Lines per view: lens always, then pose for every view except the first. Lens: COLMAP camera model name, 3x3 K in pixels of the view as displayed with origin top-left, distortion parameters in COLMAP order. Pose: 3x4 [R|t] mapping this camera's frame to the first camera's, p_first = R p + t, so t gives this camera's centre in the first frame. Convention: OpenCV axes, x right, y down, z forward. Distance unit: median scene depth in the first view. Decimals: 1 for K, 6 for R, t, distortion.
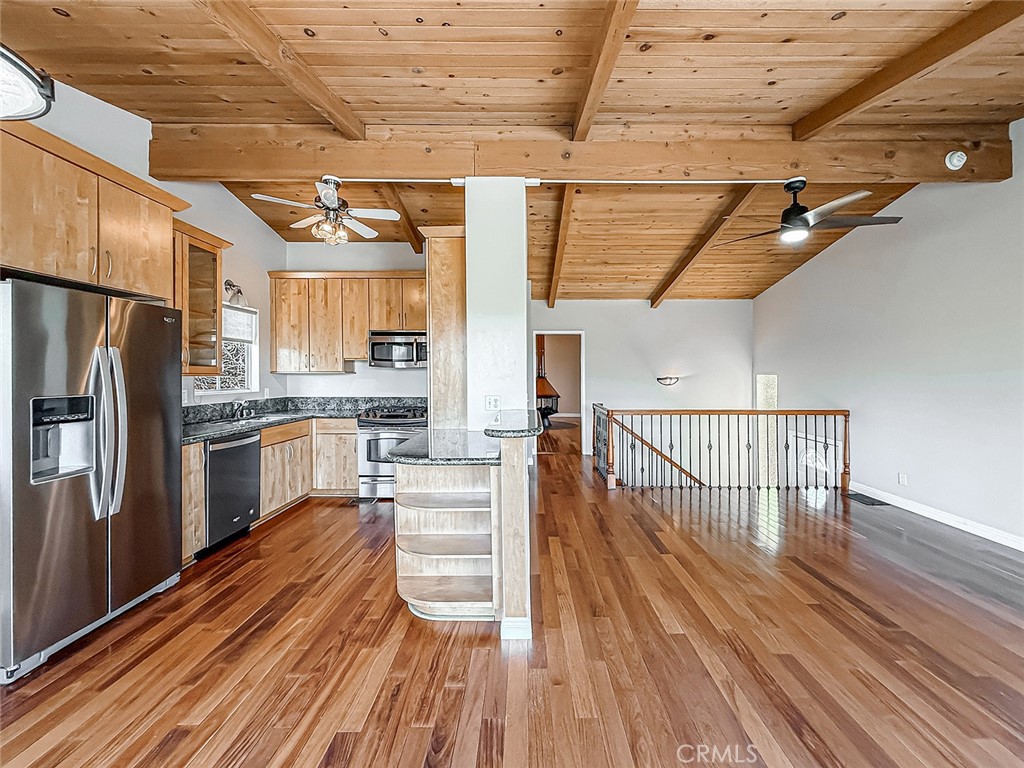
lens RADIAL K [[422.4, 0, 526.7], [0, 422.4, 376.0], [0, 0, 1]] dist [-0.001649, -0.000310]
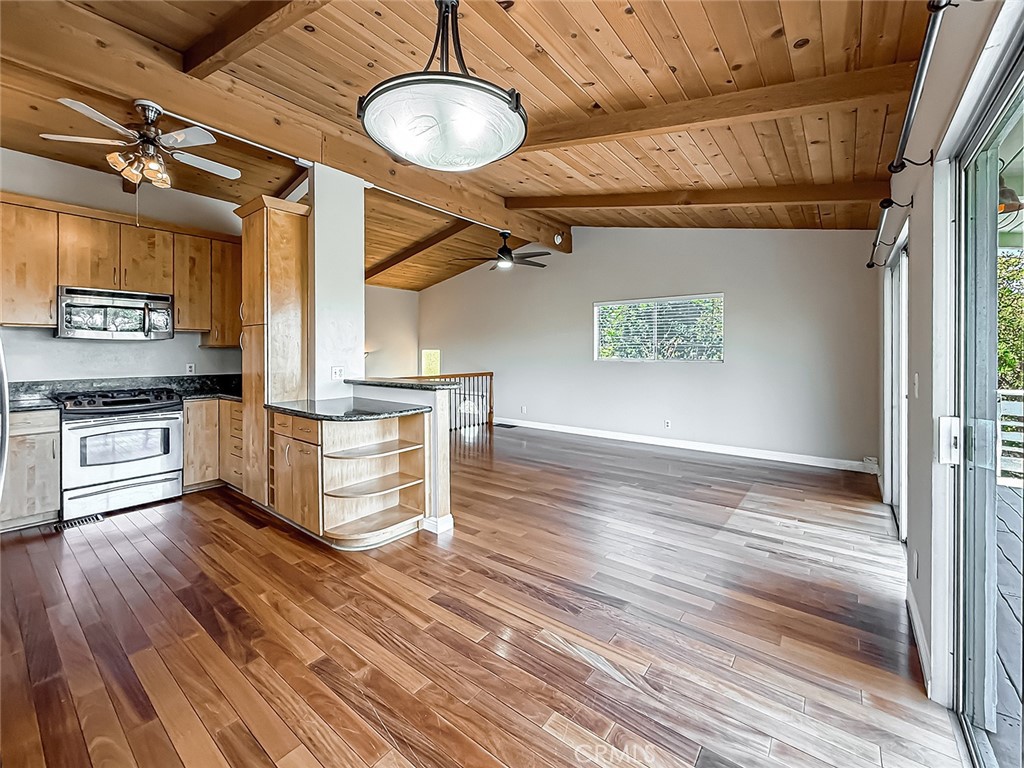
lens RADIAL K [[422.9, 0, 511.4], [0, 422.9, 351.3], [0, 0, 1]] dist [-0.000632, -0.000254]
pose [[0.619608, -0.001805, 0.784910, -0.665521], [0.005952, 0.999979, -0.002400, 0.011843], [-0.784889, 0.006159, 0.619606, -0.046504]]
